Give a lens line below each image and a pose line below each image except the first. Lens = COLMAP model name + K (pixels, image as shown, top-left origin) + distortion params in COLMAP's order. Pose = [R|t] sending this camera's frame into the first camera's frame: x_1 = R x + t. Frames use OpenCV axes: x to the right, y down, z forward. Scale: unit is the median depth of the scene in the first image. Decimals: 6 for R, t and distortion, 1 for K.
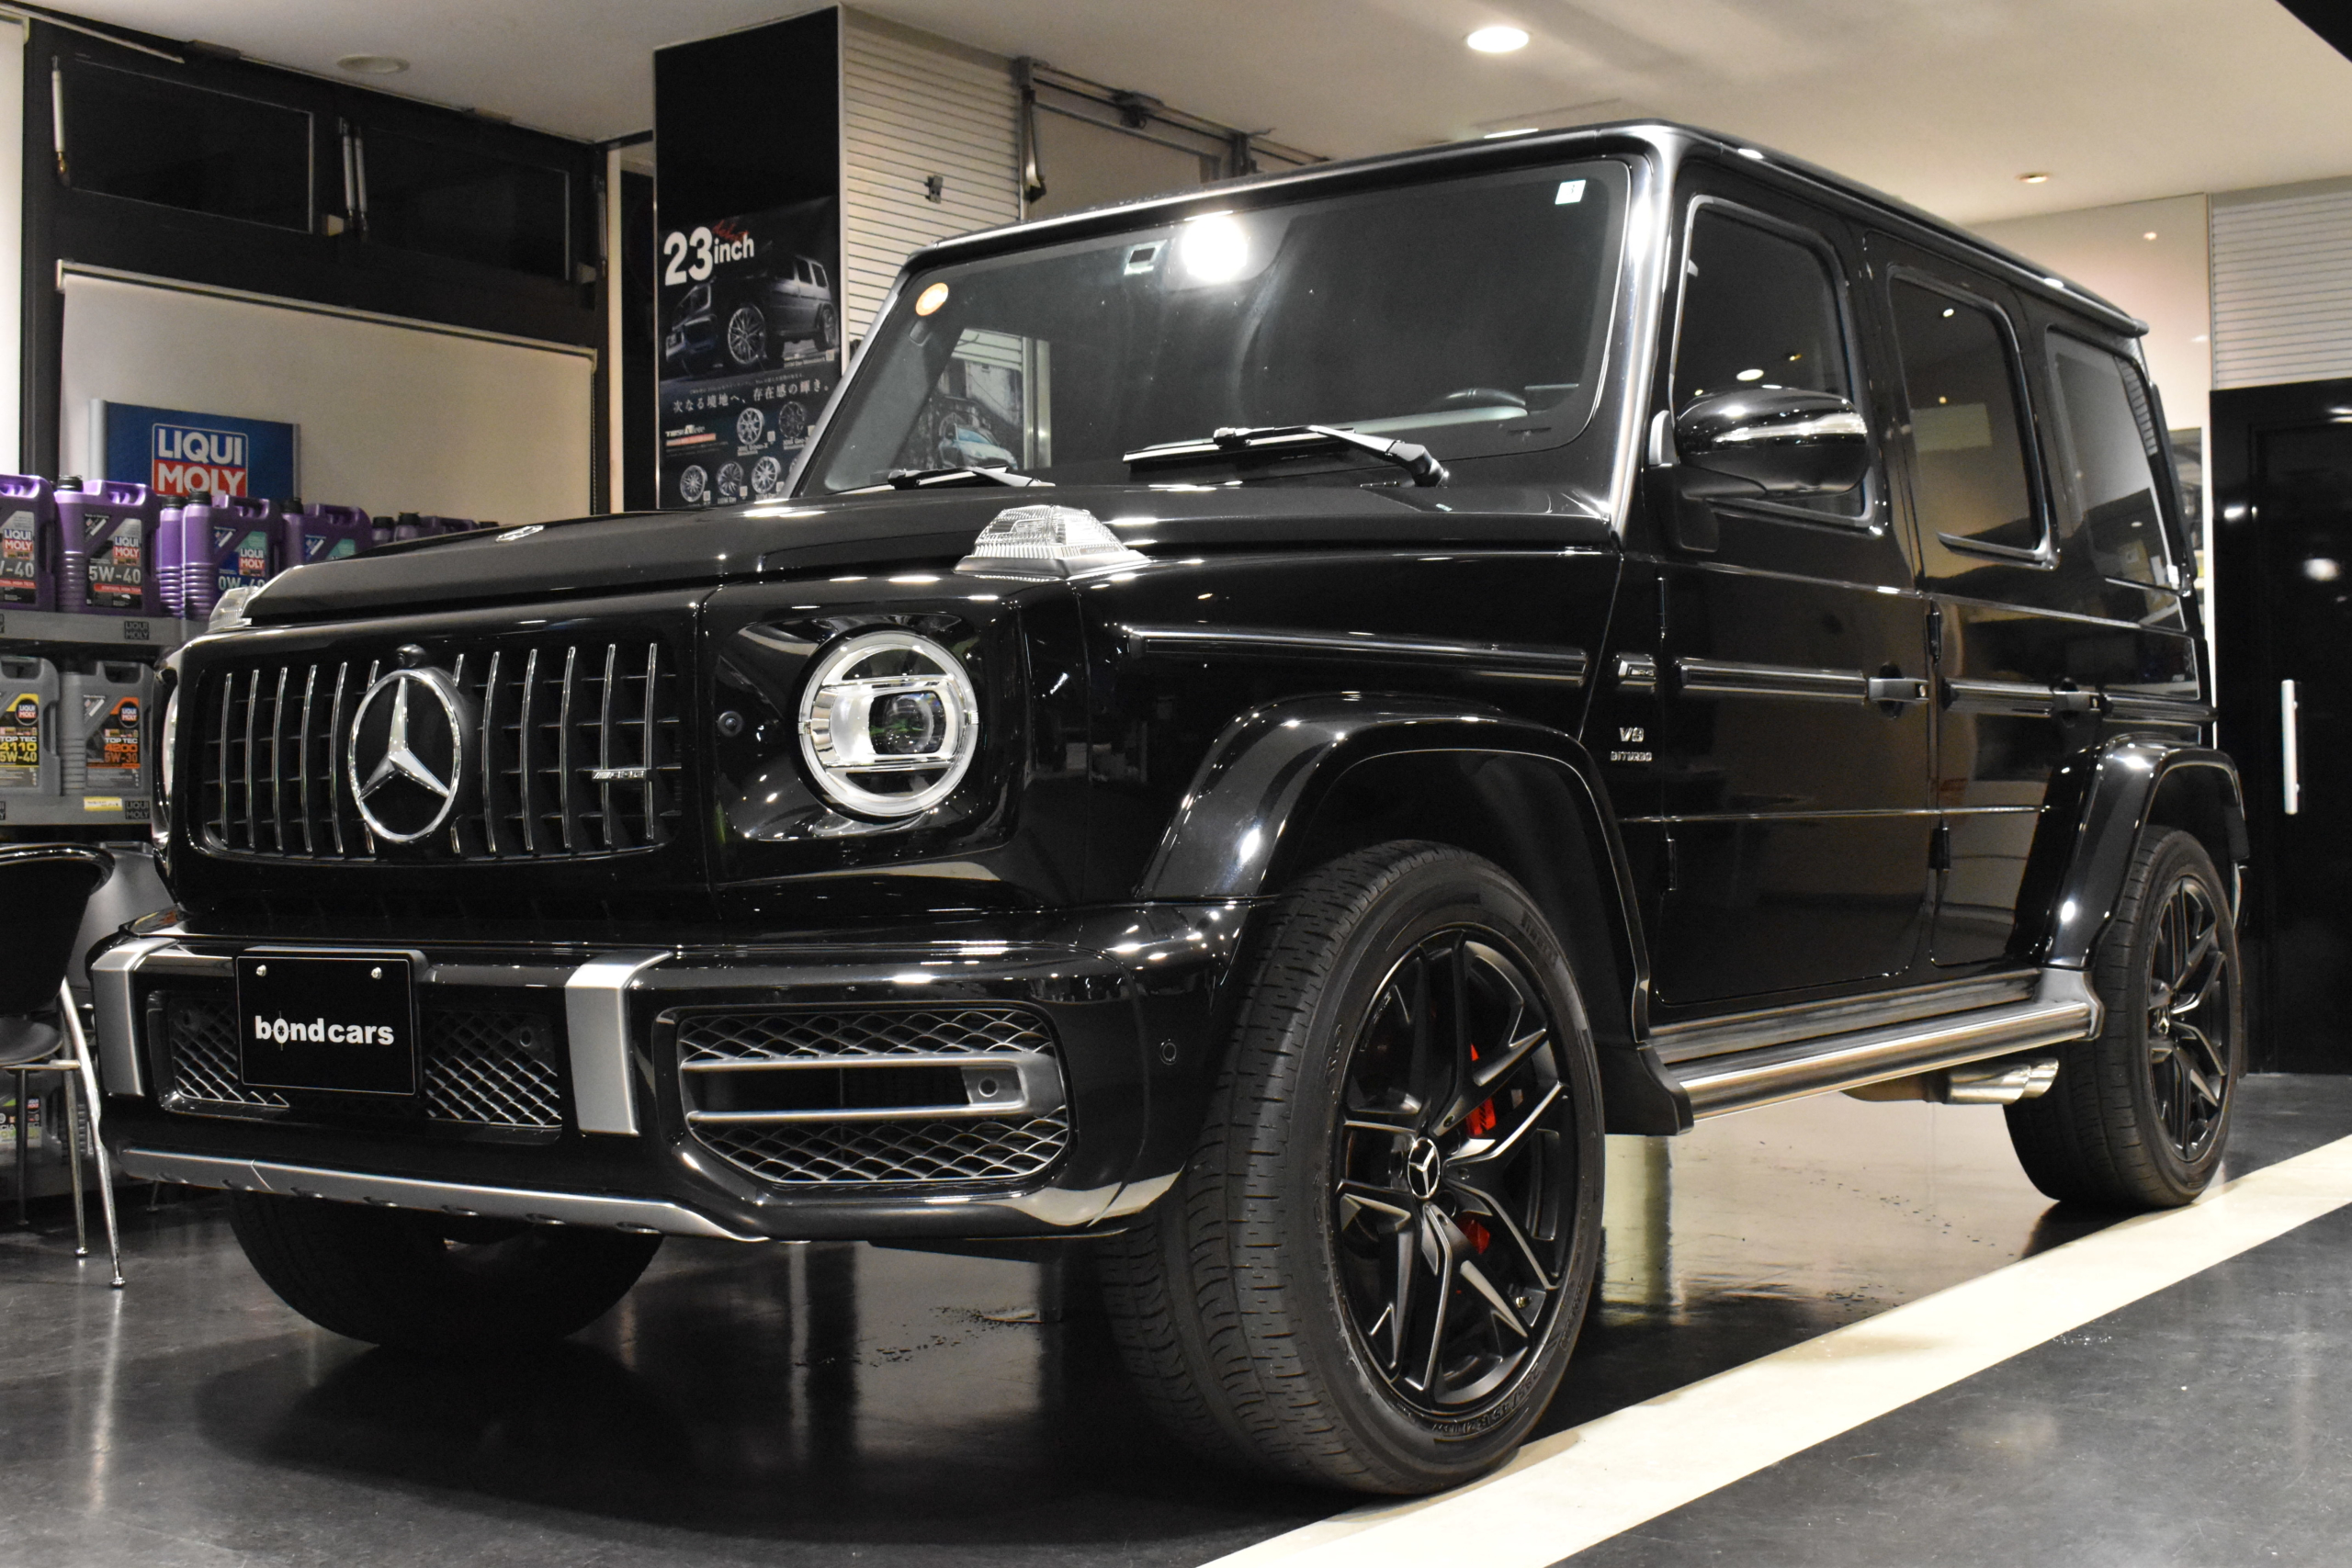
lens RADIAL K [[2890.6, 0, 1175.6], [0, 2890.6, 786.6], [0, 0, 1]] dist [-0.045180, 0.000000]
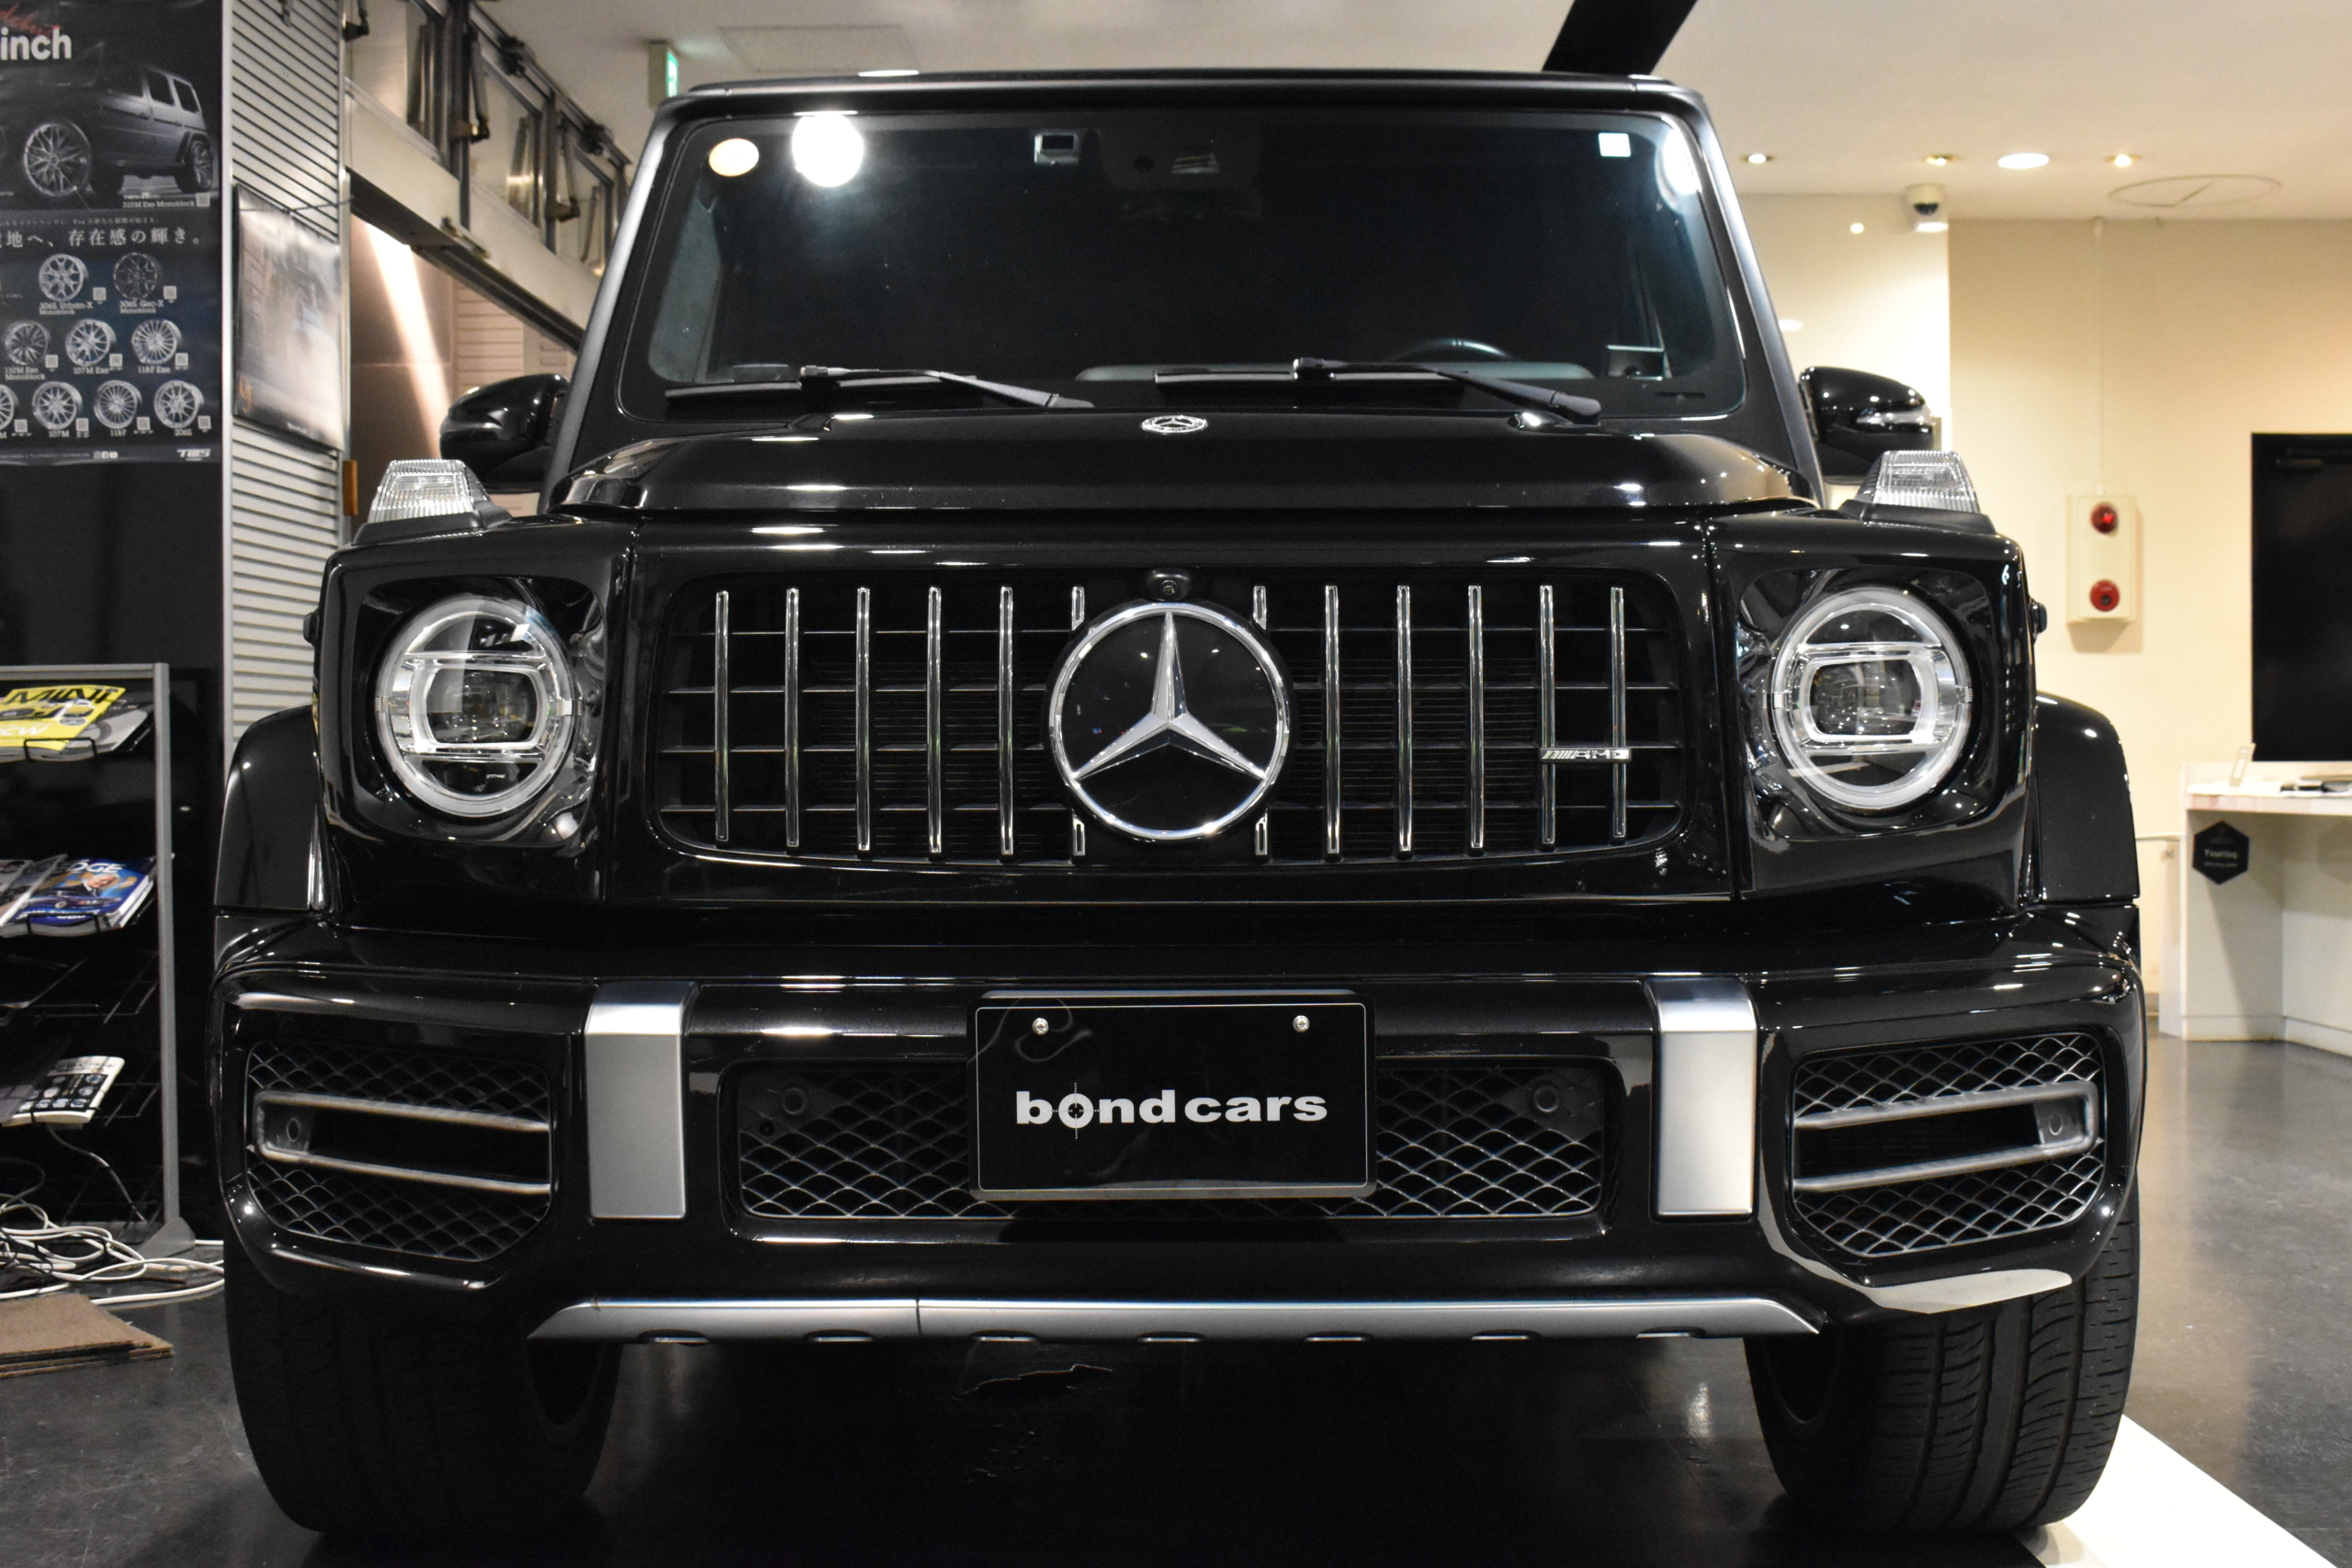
lens RADIAL K [[2858.4, 0, 1178.0], [0, 2858.4, 780.2], [0, 0, 1]] dist [-0.060914, 0.000000]
pose [[0.803497, 0.007851, 0.595257, -0.694204], [-0.014687, 0.999870, 0.006639, -0.000599], [-0.595127, -0.014077, 0.803508, 0.420479]]
